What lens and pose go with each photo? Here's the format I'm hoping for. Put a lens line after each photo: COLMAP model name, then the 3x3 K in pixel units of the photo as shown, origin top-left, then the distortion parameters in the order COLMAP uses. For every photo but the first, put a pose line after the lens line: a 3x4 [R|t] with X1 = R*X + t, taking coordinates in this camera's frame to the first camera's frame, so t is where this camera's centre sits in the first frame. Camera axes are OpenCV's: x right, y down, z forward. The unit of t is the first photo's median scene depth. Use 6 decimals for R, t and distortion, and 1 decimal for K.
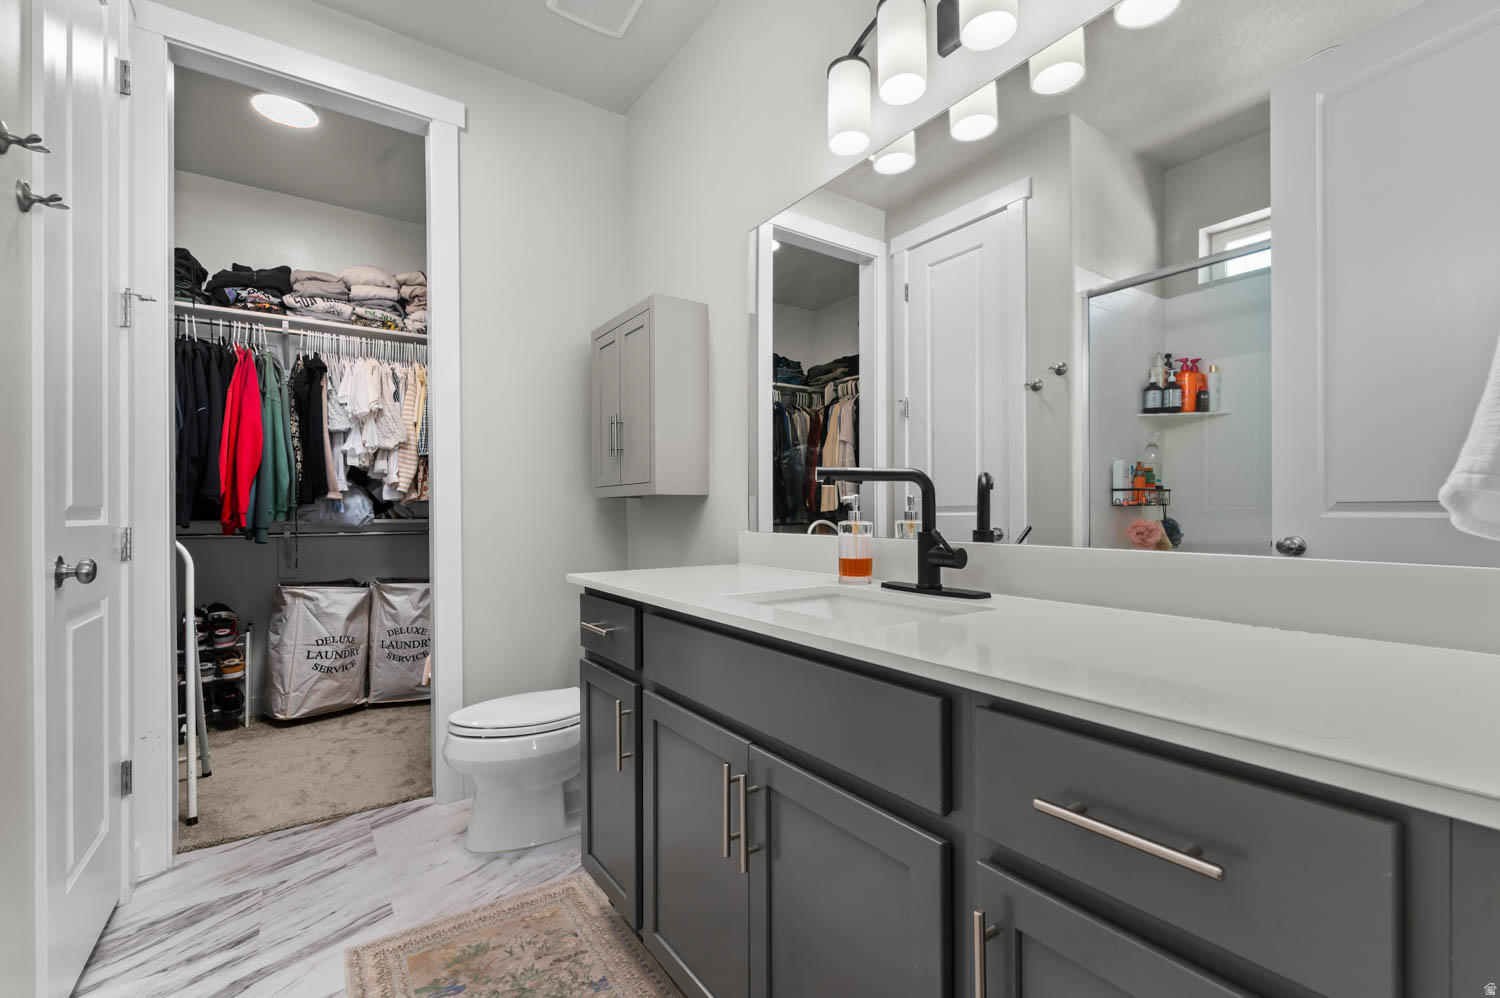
lens RADIAL K [[653.5, 0, 751.5], [0, 653.5, 505.3], [0, 0, 1]] dist [0.001394, 0.000034]
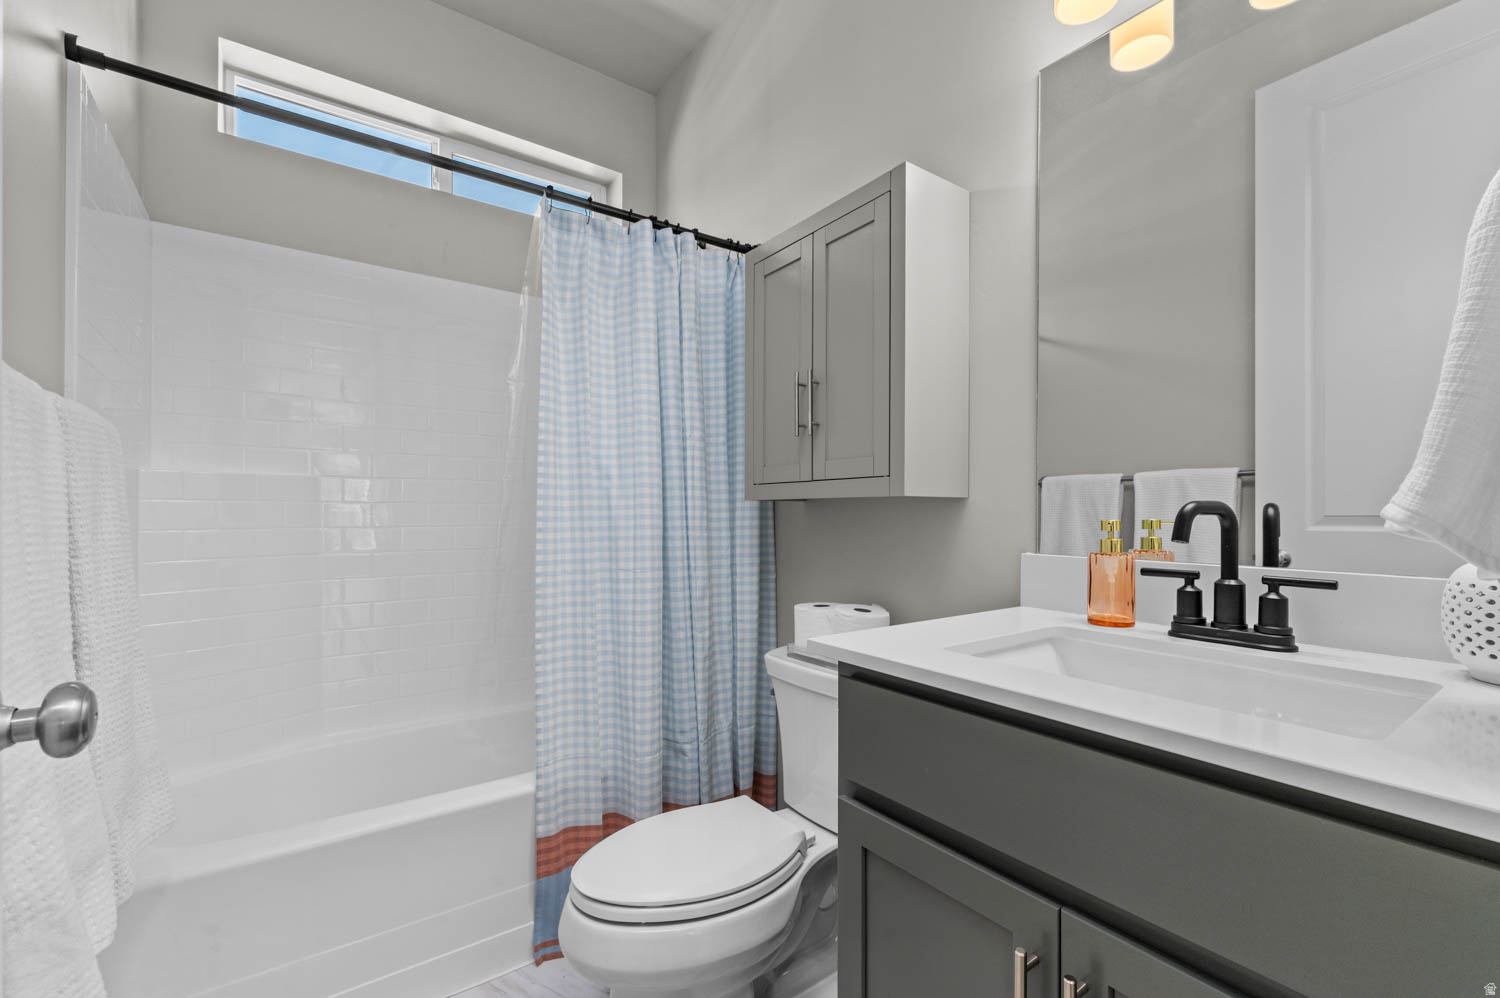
lens RADIAL K [[653.5, 0, 771.5], [0, 653.5, 516.9], [0, 0, 1]] dist [0.001394, 0.000034]
pose [[0.999740, 0.011429, 0.019717, -0.097373], [-0.011533, 0.999920, 0.005177, 0.000459], [-0.019657, -0.005403, 0.999792, 0.136466]]
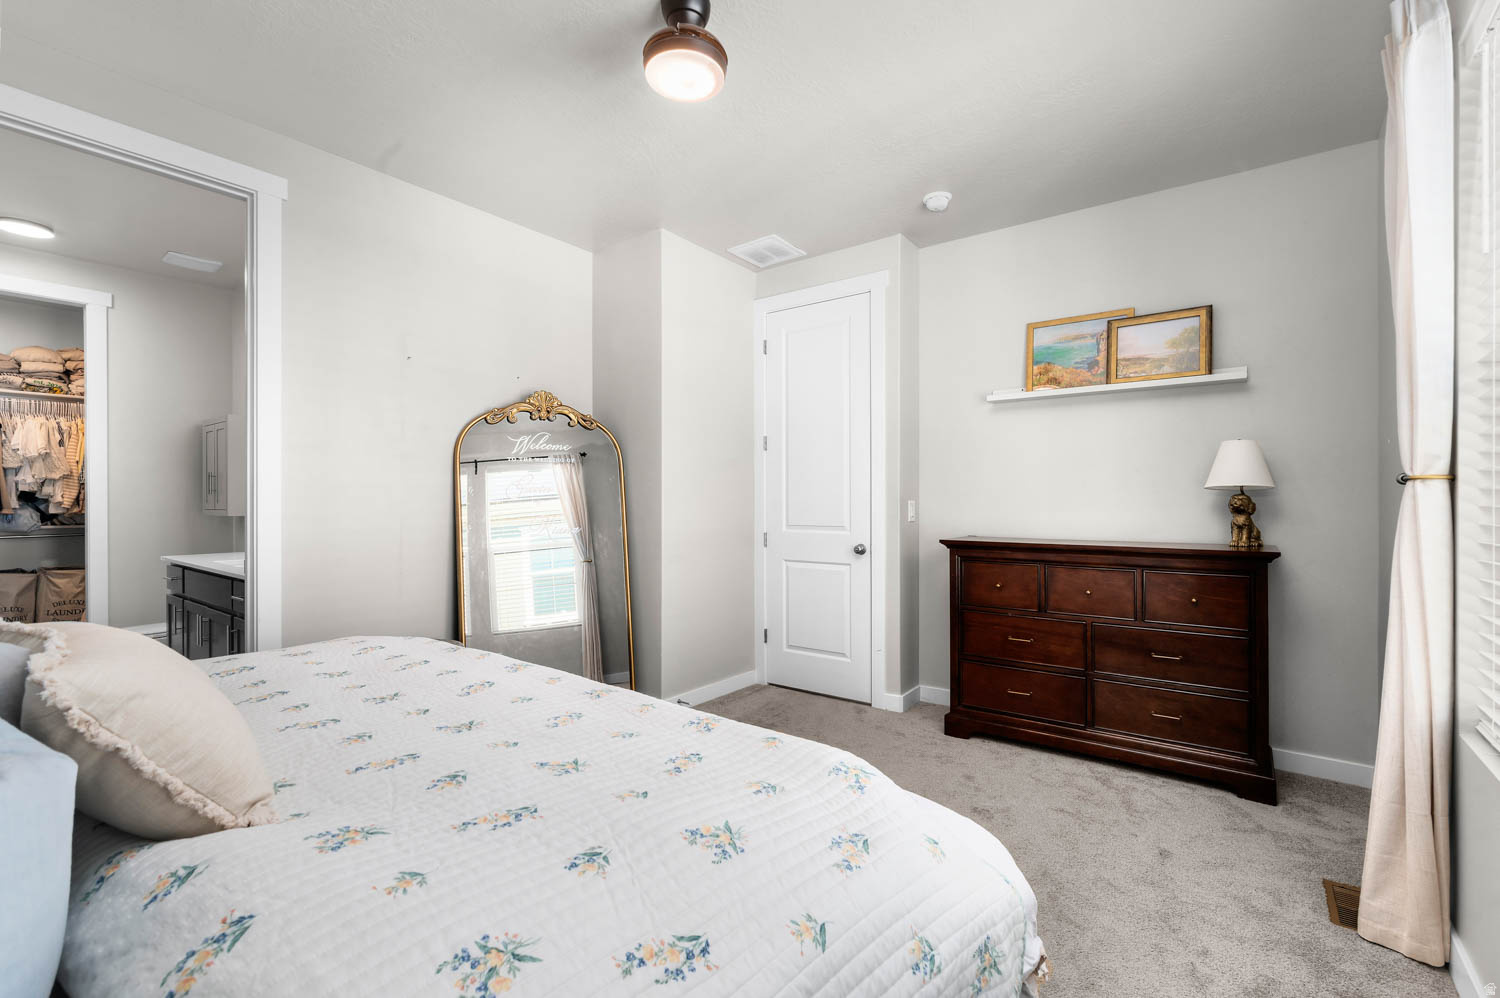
lens RADIAL K [[653.5, 0, 748.1], [0, 653.5, 495.0], [0, 0, 1]] dist [0.001394, 0.000034]
pose [[0.951859, 0.006044, 0.306478, 0.470640], [-0.006072, 0.999981, -0.000863, -0.055981], [-0.306477, -0.001039, 0.951877, -0.863560]]
